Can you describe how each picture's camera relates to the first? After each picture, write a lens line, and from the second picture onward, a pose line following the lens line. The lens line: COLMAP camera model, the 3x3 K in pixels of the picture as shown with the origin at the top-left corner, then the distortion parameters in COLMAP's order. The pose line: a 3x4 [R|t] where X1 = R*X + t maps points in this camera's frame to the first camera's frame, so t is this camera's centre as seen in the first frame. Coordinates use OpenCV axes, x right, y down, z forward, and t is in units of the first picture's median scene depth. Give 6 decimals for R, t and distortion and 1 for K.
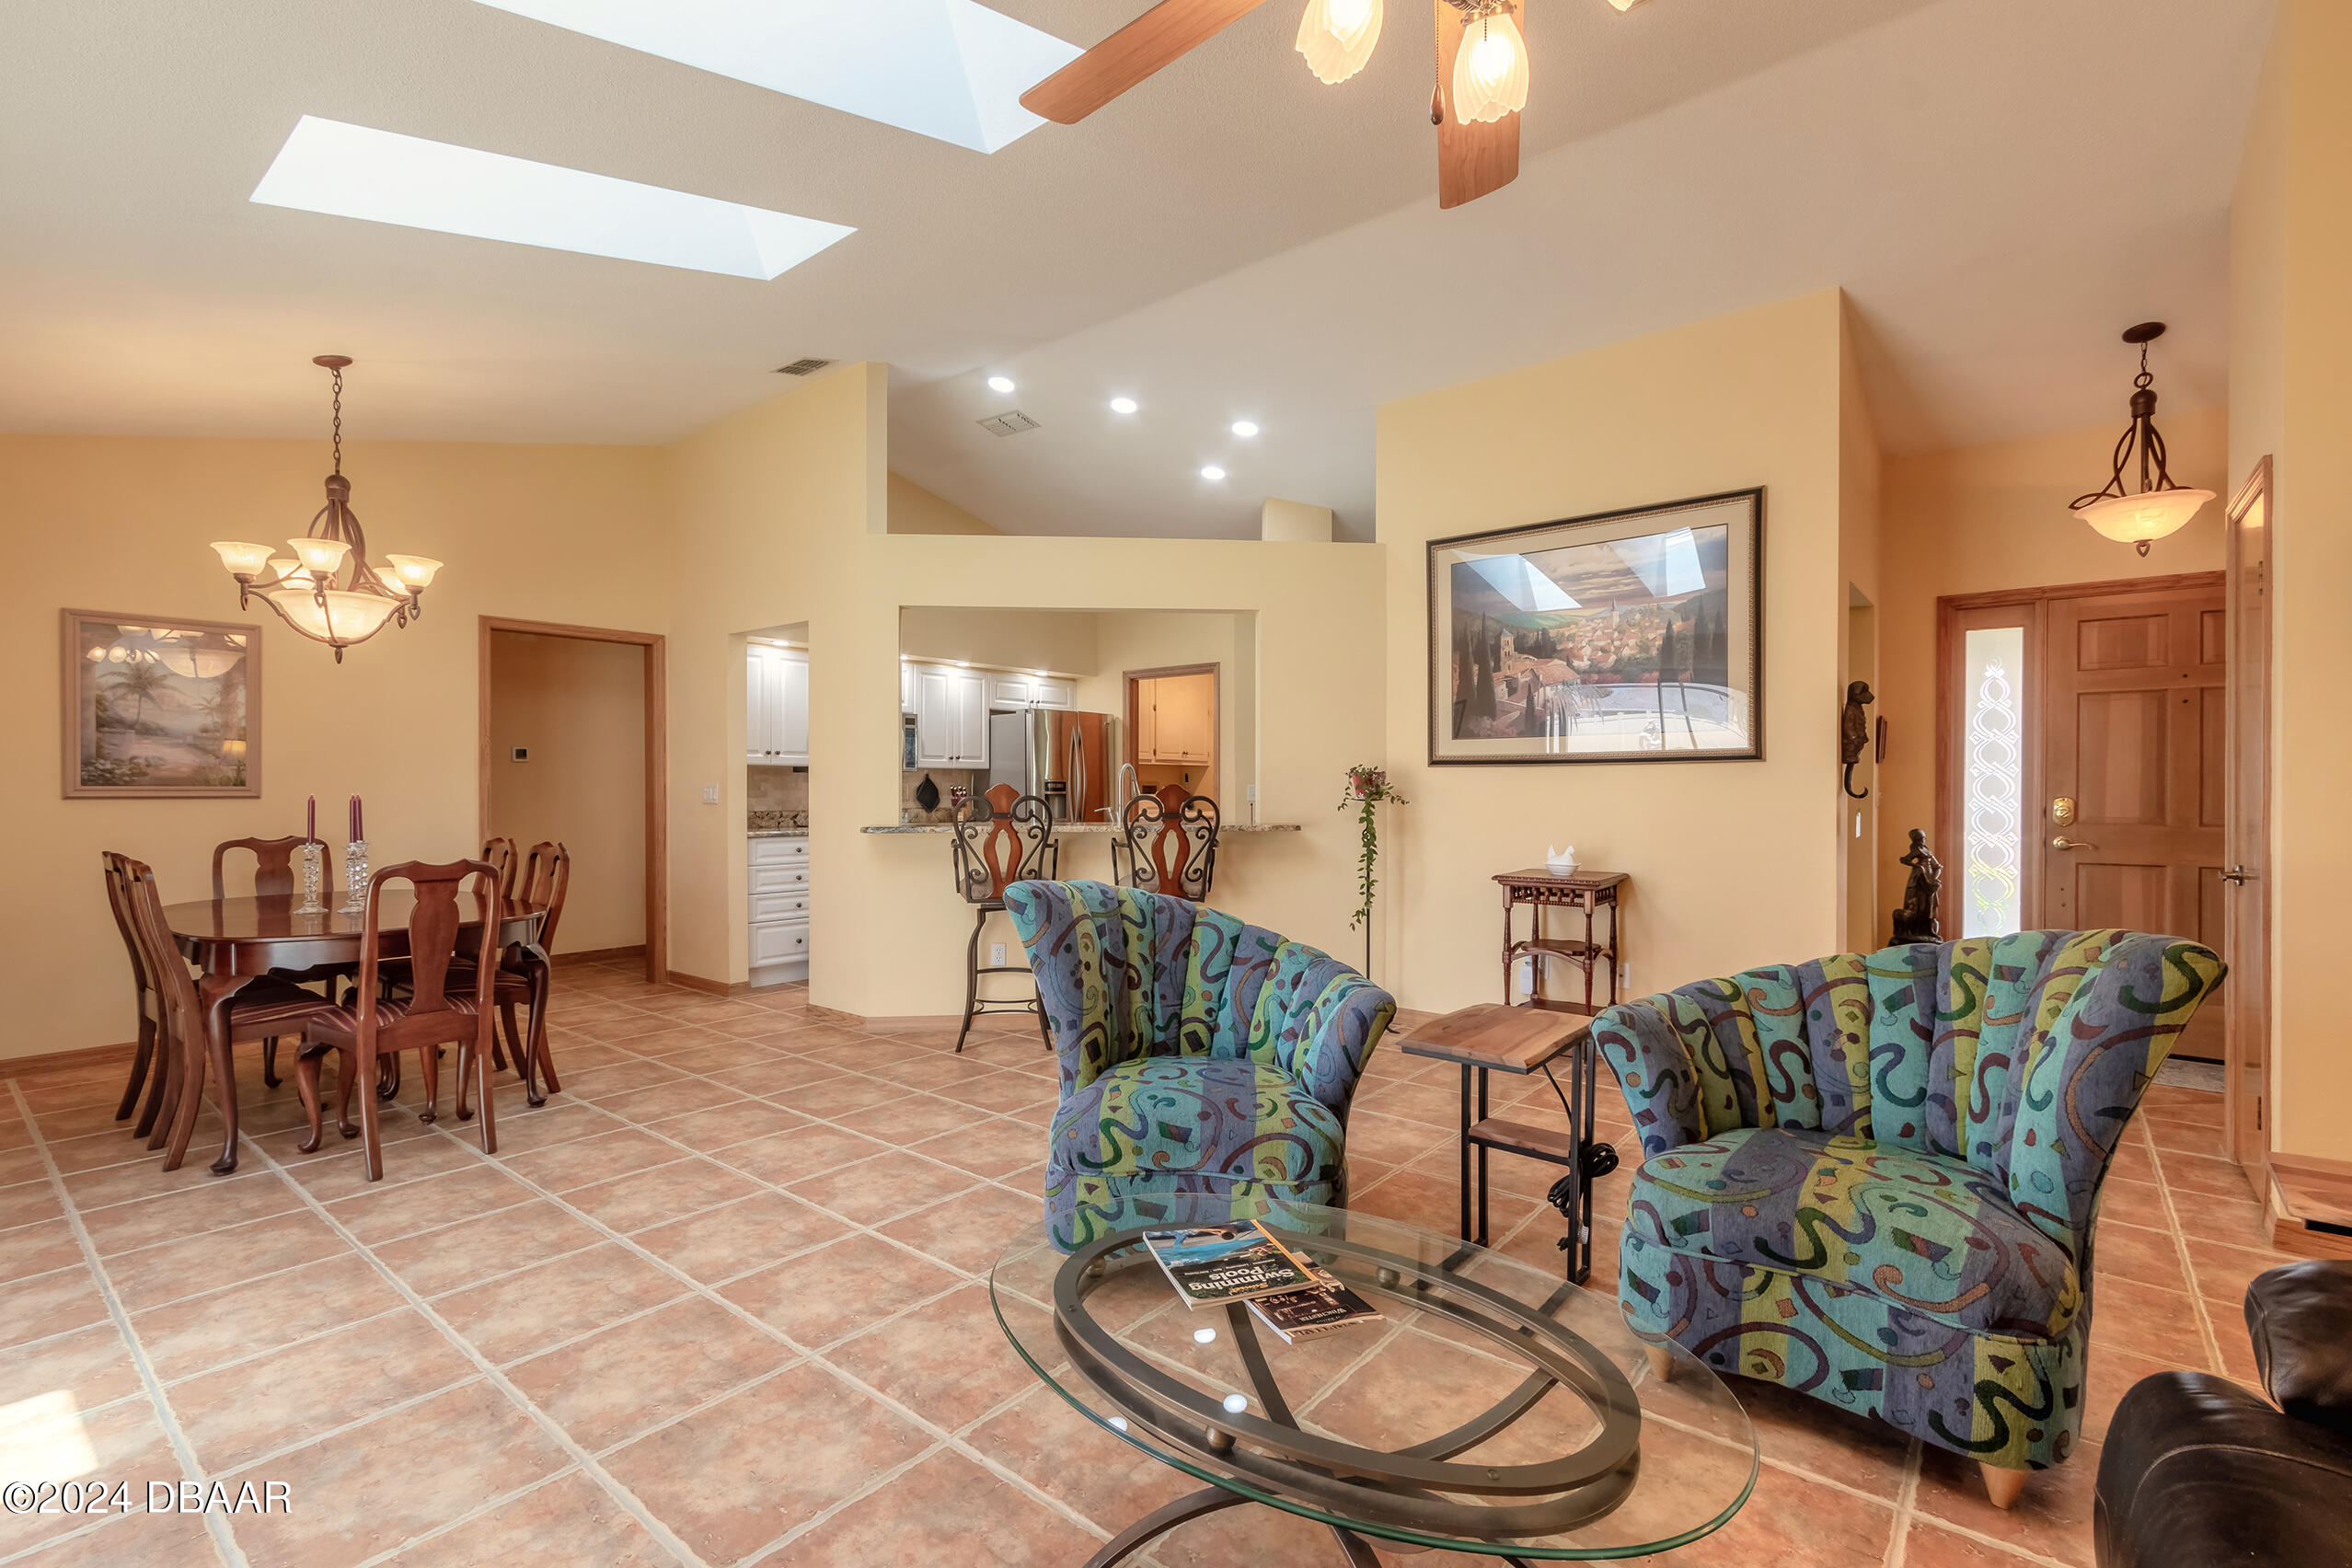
lens RADIAL K [[1064.6, 0, 1171.1], [0, 1064.6, 776.5], [0, 0, 1]] dist [-0.000271, 0.000083]
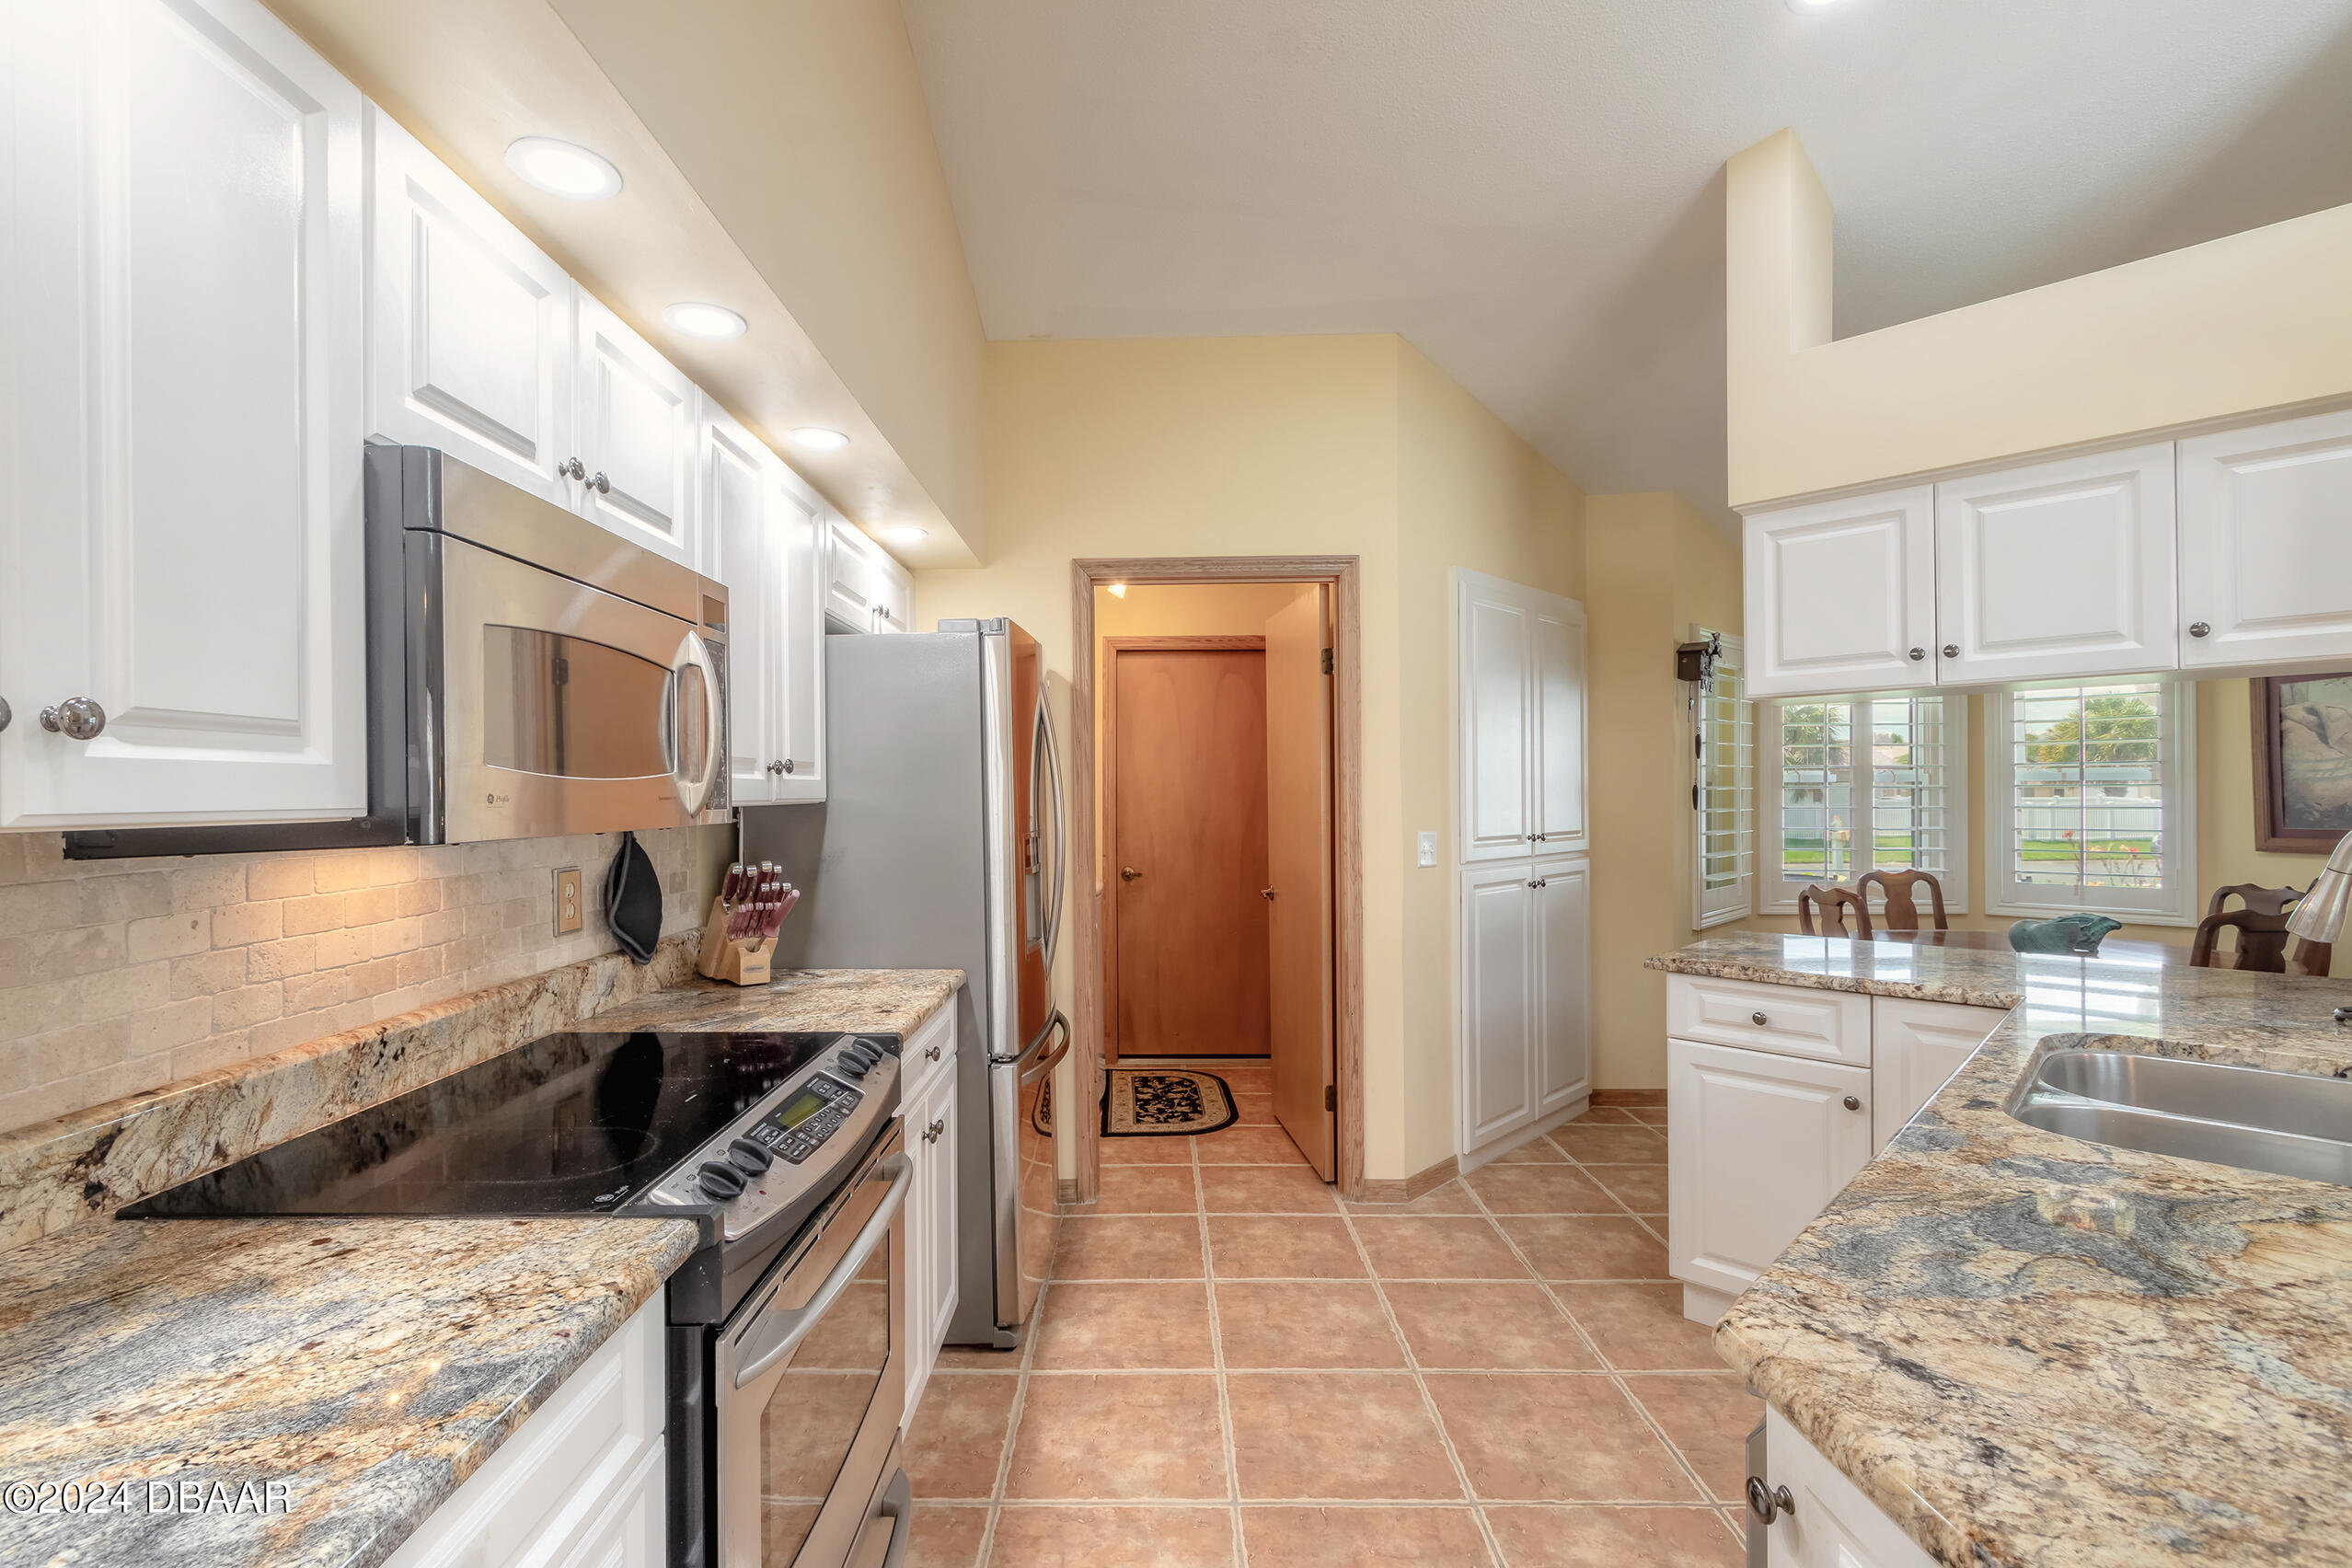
lens RADIAL K [[1064.6, 0, 1190.9], [0, 1064.6, 794.7], [0, 0, 1]] dist [-0.000271, 0.000083]
pose [[0.784260, -0.007545, 0.620386, -0.366747], [0.006041, 0.999972, 0.004524, -0.015391], [-0.620403, 0.000200, 0.784283, 0.880595]]
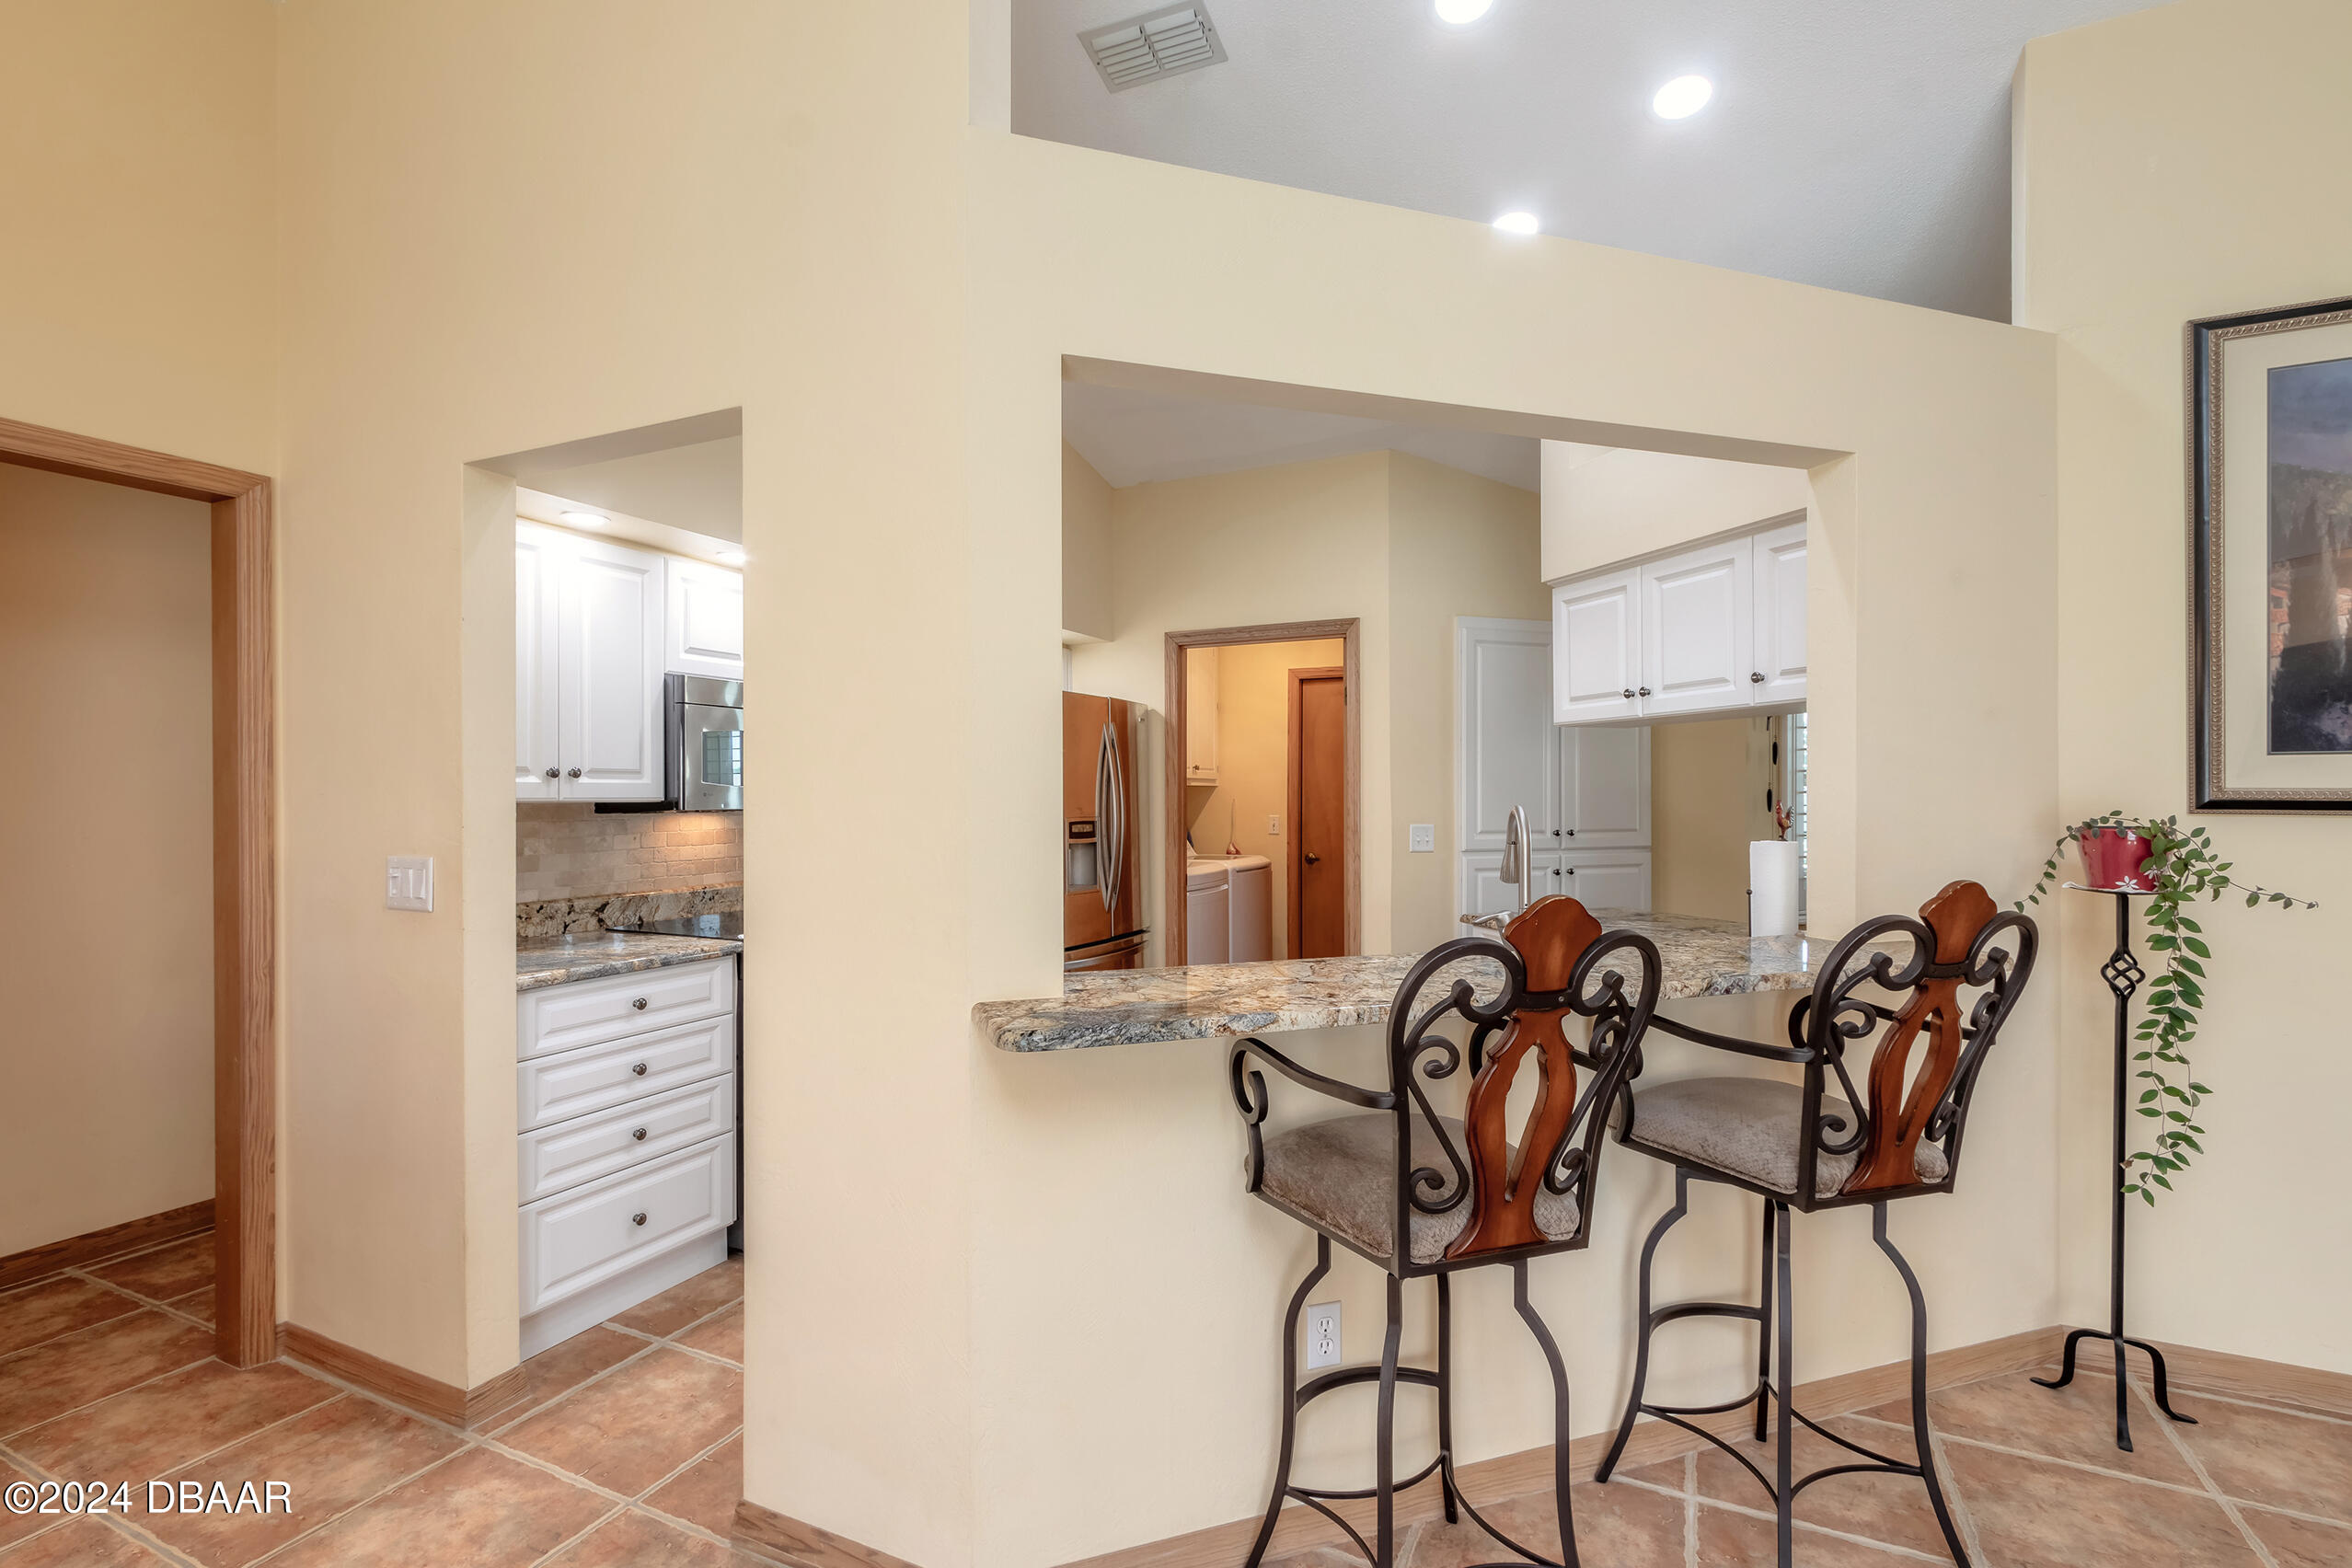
lens RADIAL K [[1064.6, 0, 1165.4], [0, 1064.6, 794.8], [0, 0, 1]] dist [-0.000271, 0.000083]
pose [[0.974264, -0.001034, 0.225406, -0.247088], [-0.000051, 0.999988, 0.004808, -0.016977], [-0.225408, -0.004695, 0.974253, 0.551766]]
